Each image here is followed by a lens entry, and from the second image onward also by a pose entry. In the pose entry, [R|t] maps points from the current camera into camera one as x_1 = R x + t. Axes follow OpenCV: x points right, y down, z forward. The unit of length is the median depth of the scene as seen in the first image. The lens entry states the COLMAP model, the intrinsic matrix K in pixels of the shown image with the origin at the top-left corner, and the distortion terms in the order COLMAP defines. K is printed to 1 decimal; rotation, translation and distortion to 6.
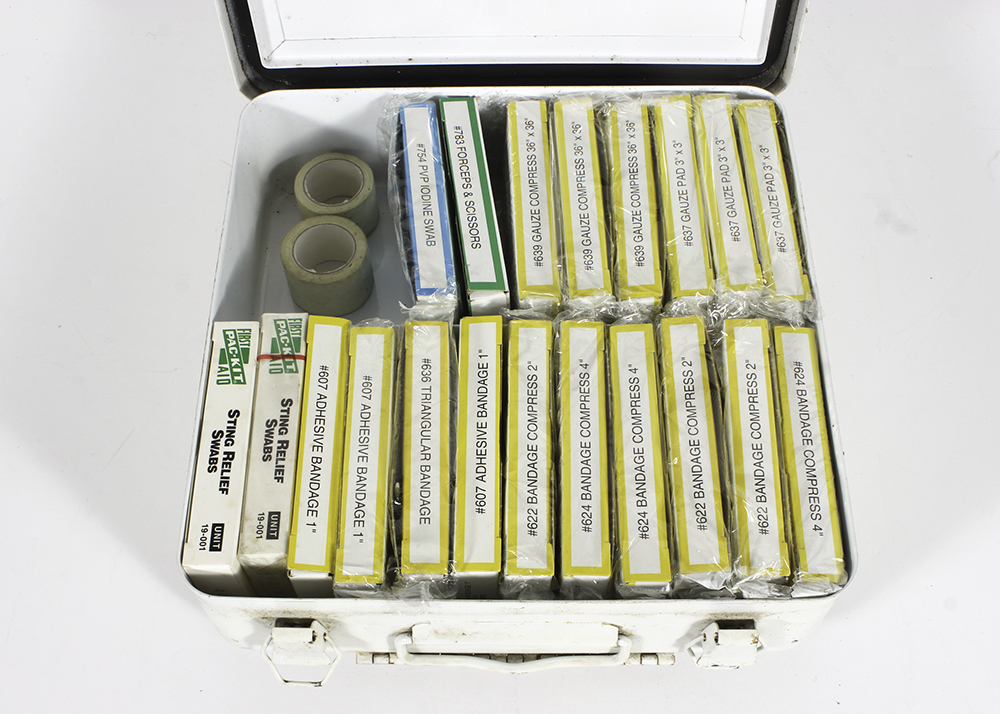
lens RADIAL K [[1294.6, 0, 500.0], [0, 1294.6, 357.0], [0, 0, 1]] dist [0.001711, -0.023884]
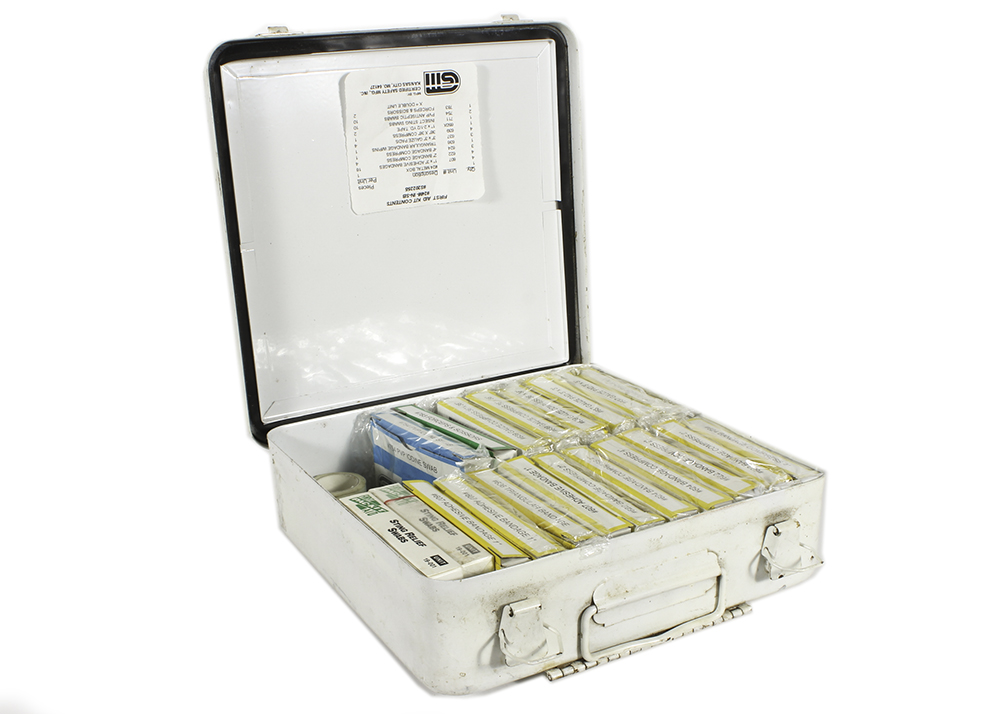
lens RADIAL K [[1149.8, 0, 500.0], [0, 1149.8, 357.0], [0, 0, 1]] dist [-0.000461, -0.000763]
pose [[0.869387, -0.156381, 0.468733, -0.620821], [0.429670, 0.707713, -0.560826, 0.614023], [-0.244026, 0.688975, 0.682469, 0.063633]]
